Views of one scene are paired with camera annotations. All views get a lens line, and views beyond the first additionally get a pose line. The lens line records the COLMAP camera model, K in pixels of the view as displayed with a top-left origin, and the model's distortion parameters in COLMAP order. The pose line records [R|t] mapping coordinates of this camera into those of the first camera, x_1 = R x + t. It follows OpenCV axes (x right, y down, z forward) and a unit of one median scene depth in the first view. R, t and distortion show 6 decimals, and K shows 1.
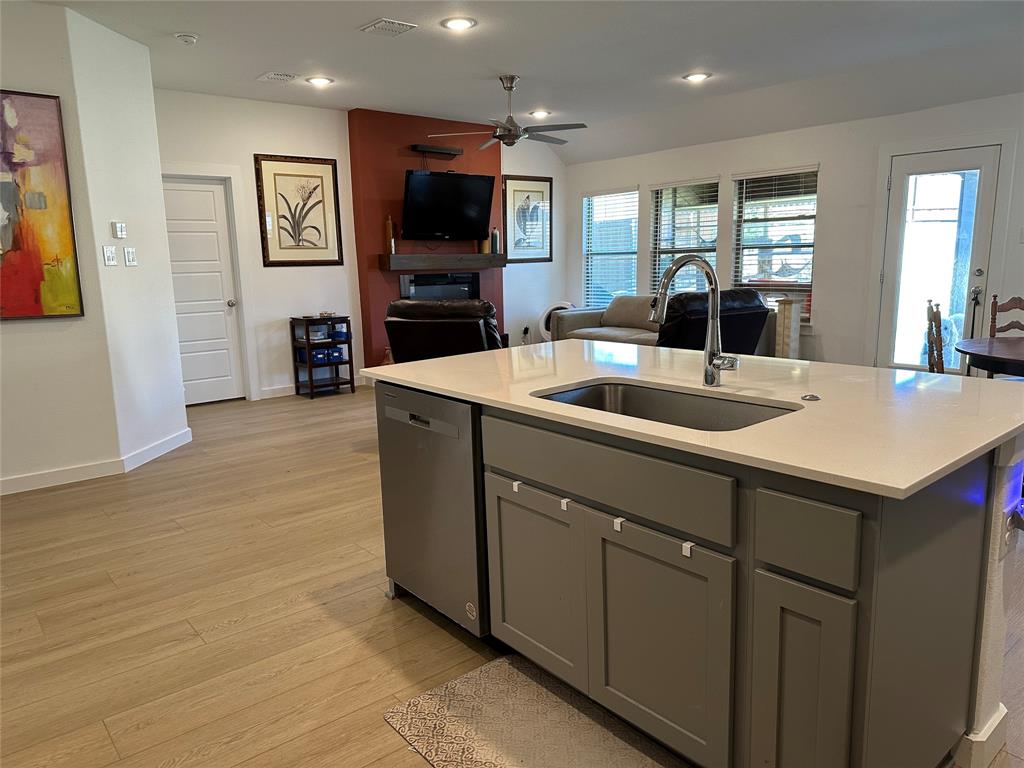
lens RADIAL K [[710.7, 0, 509.6], [0, 710.7, 391.6], [0, 0, 1]] dist [0.088685, -0.116931]
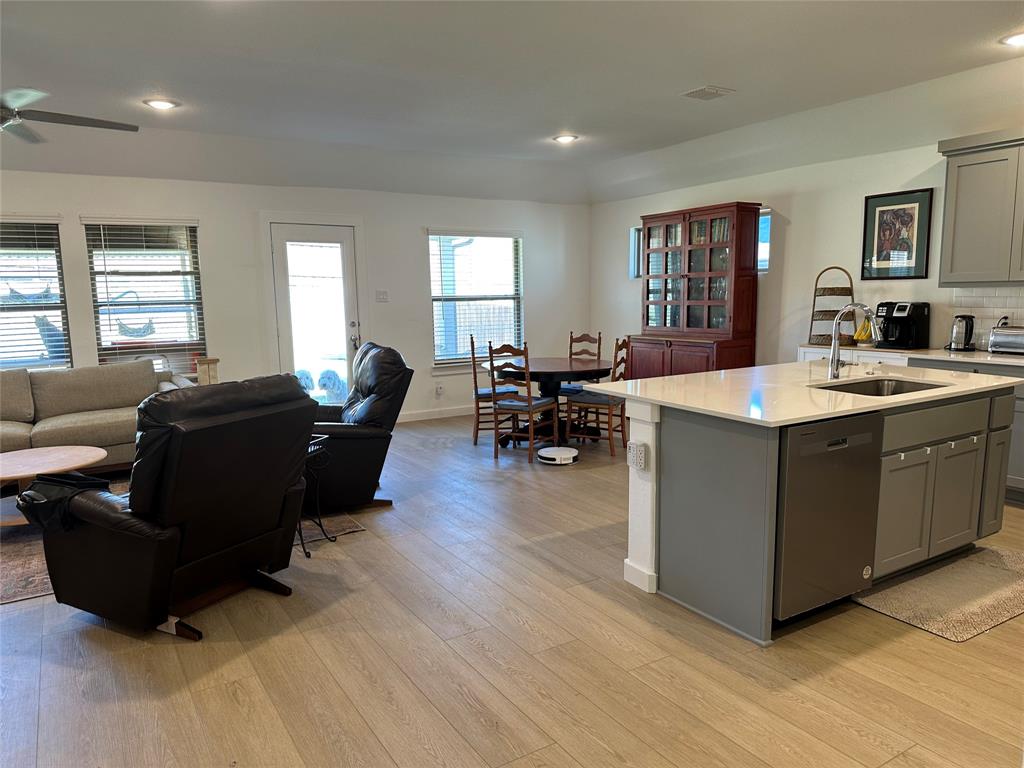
lens RADIAL K [[710.7, 0, 510.7], [0, 710.7, 390.4], [0, 0, 1]] dist [0.088685, -0.116931]
pose [[0.143553, -0.116987, 0.982704, -0.475194], [0.198933, 0.976131, 0.087144, -0.088988], [-0.969442, 0.182983, 0.163399, 0.457358]]
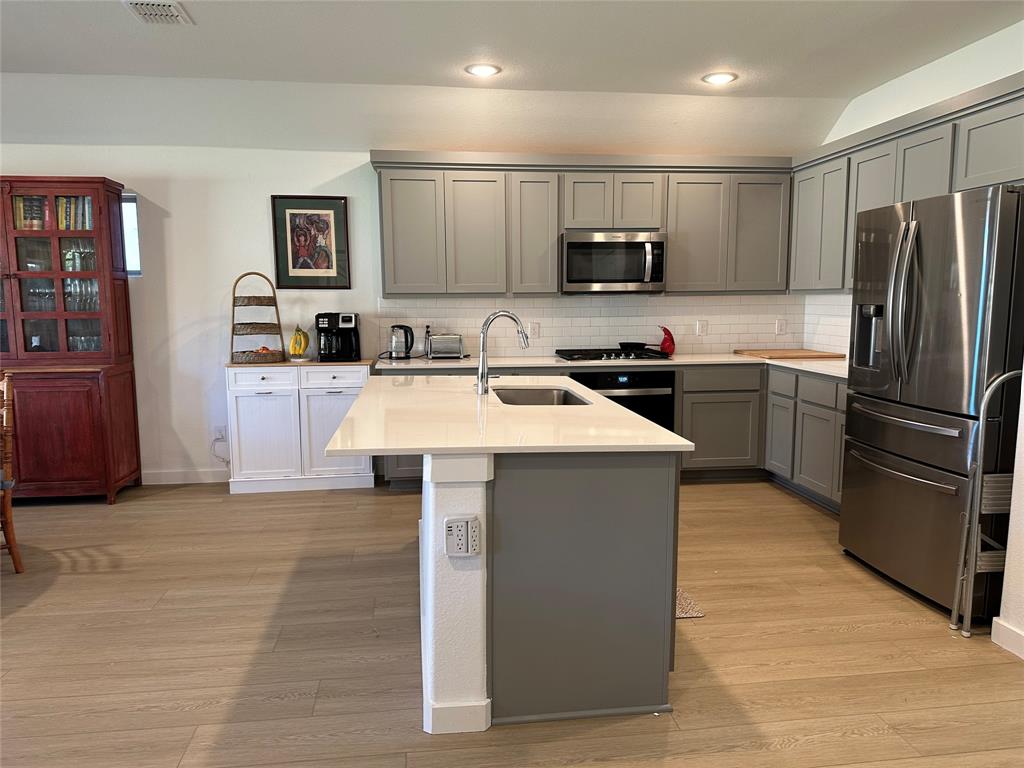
lens RADIAL K [[710.7, 0, 508.7], [0, 710.7, 392.6], [0, 0, 1]] dist [0.088685, -0.116931]
pose [[-0.842928, -0.046184, 0.536040, -0.183156], [0.122091, 0.953899, 0.274174, -0.133212], [-0.523991, 0.296555, -0.798429, 0.683701]]
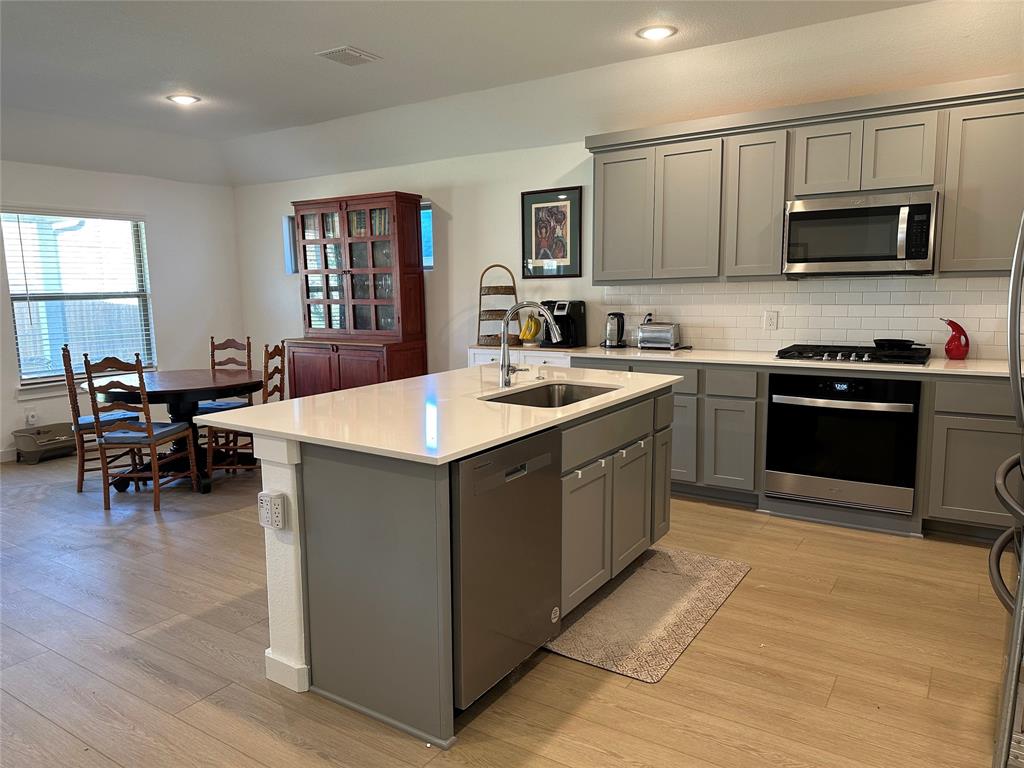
lens RADIAL K [[710.7, 0, 506.5], [0, 710.7, 389.6], [0, 0, 1]] dist [0.088685, -0.116931]
pose [[-0.284579, -0.112928, 0.951978, -0.359091], [0.202257, 0.963612, 0.174770, -0.083302], [-0.937074, 0.242280, -0.251383, 0.428074]]
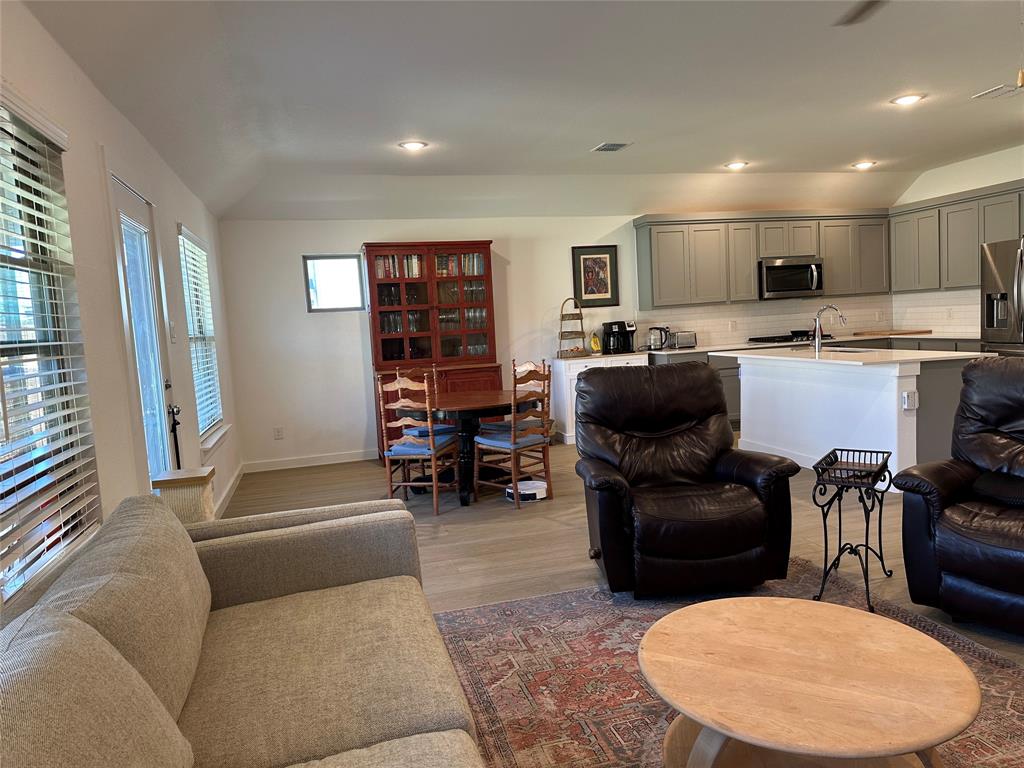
lens RADIAL K [[710.7, 0, 510.6], [0, 710.7, 382.1], [0, 0, 1]] dist [0.088685, -0.116931]
pose [[-0.904502, 0.037390, 0.424827, 0.056199], [0.155043, 0.956817, 0.245891, -0.241124], [-0.397288, 0.288275, -0.871240, 1.230615]]
